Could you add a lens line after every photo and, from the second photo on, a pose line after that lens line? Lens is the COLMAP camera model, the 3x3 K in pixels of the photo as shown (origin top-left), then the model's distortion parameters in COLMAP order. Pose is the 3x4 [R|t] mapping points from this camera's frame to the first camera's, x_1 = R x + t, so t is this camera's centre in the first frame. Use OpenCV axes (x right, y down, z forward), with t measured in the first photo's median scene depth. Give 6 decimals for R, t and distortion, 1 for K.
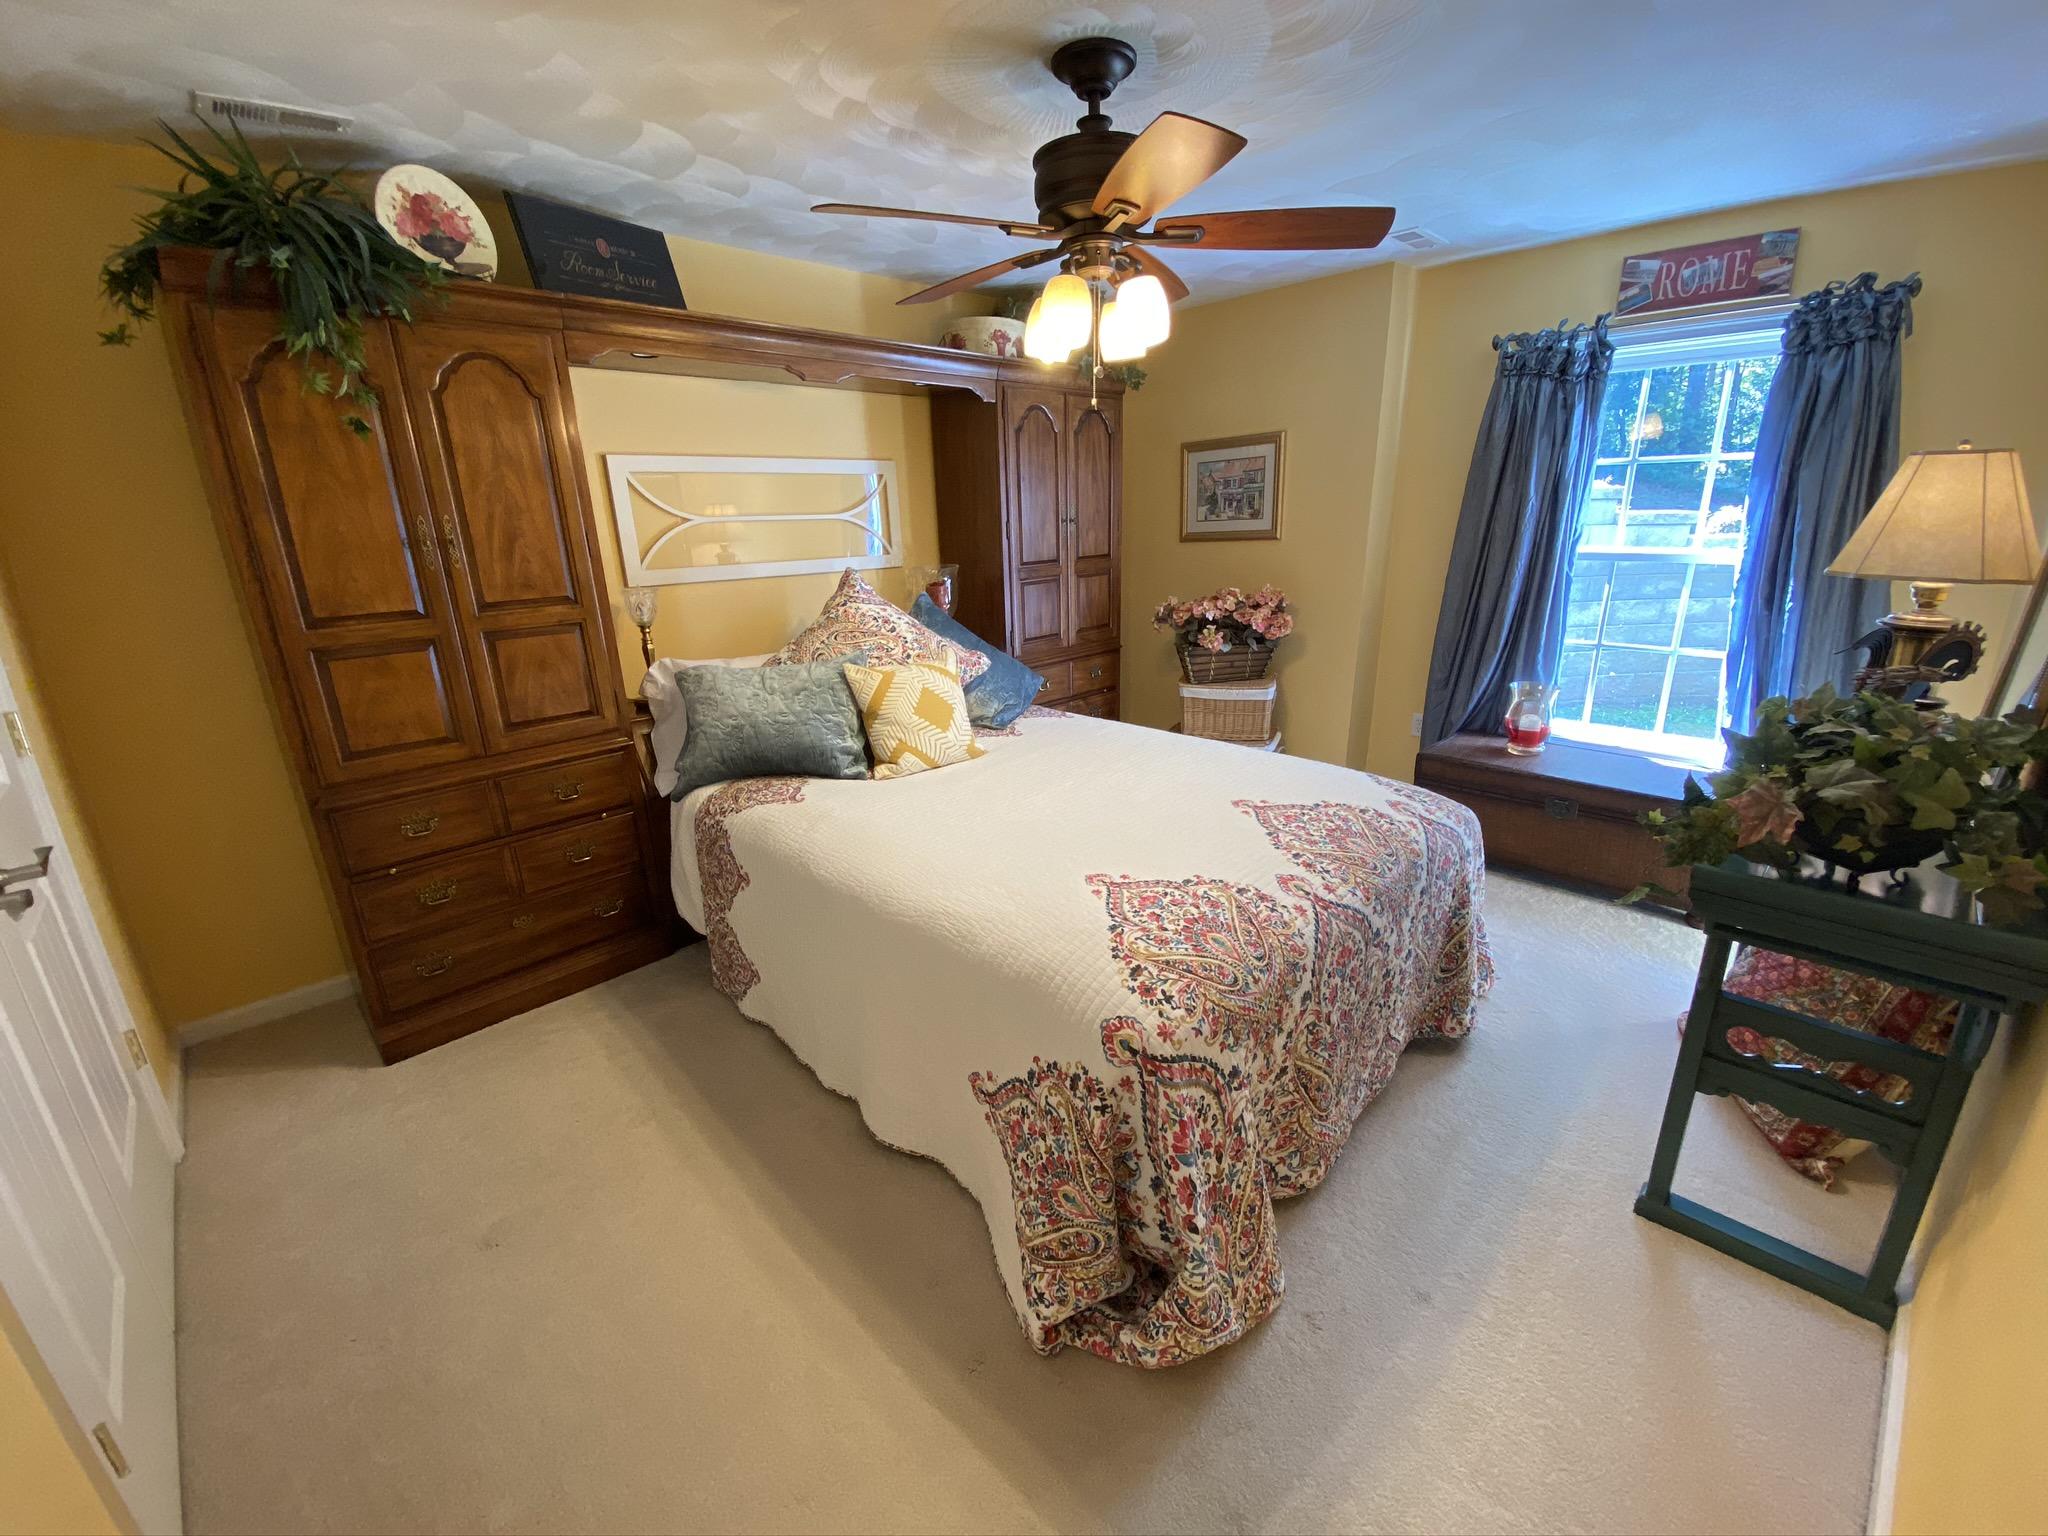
lens RADIAL K [[827.4, 0, 1024.3], [0, 827.4, 766.5], [0, 0, 1]] dist [0.019803, -0.019986]
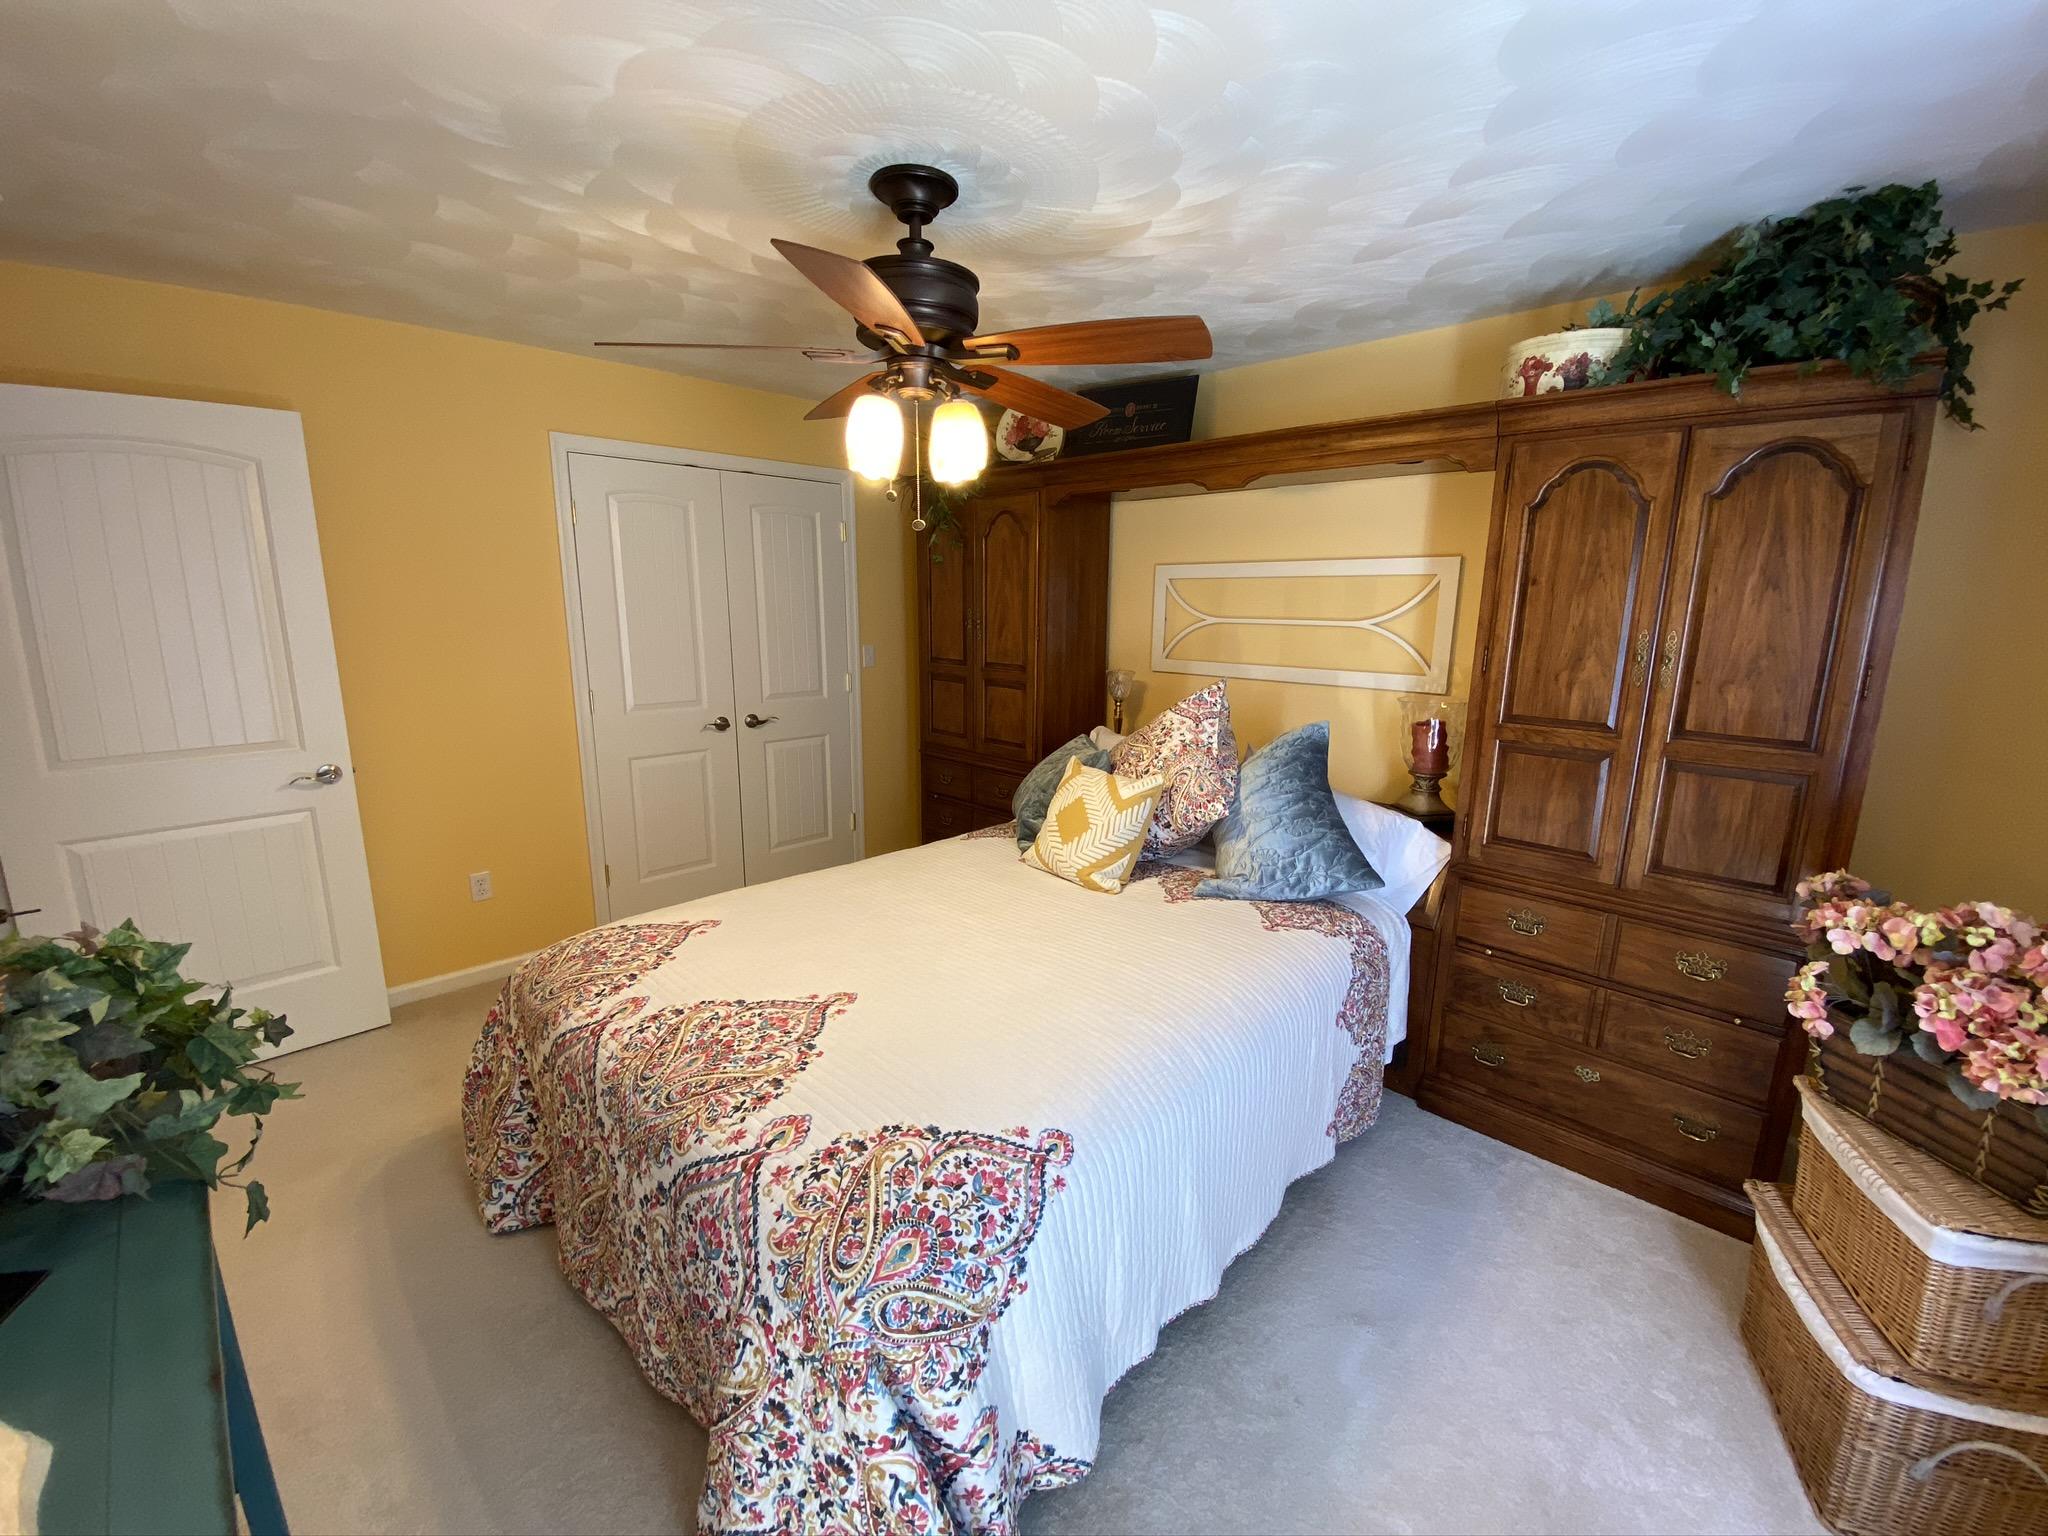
lens RADIAL K [[804.6, 0, 1031.8], [0, 804.6, 774.9], [0, 0, 1]] dist [-0.023467, -0.017600]
pose [[0.037018, 0.240386, -0.969971, 0.942425], [-0.303606, 0.927461, 0.218264, -0.377372], [0.952078, 0.286410, 0.107315, 1.024651]]
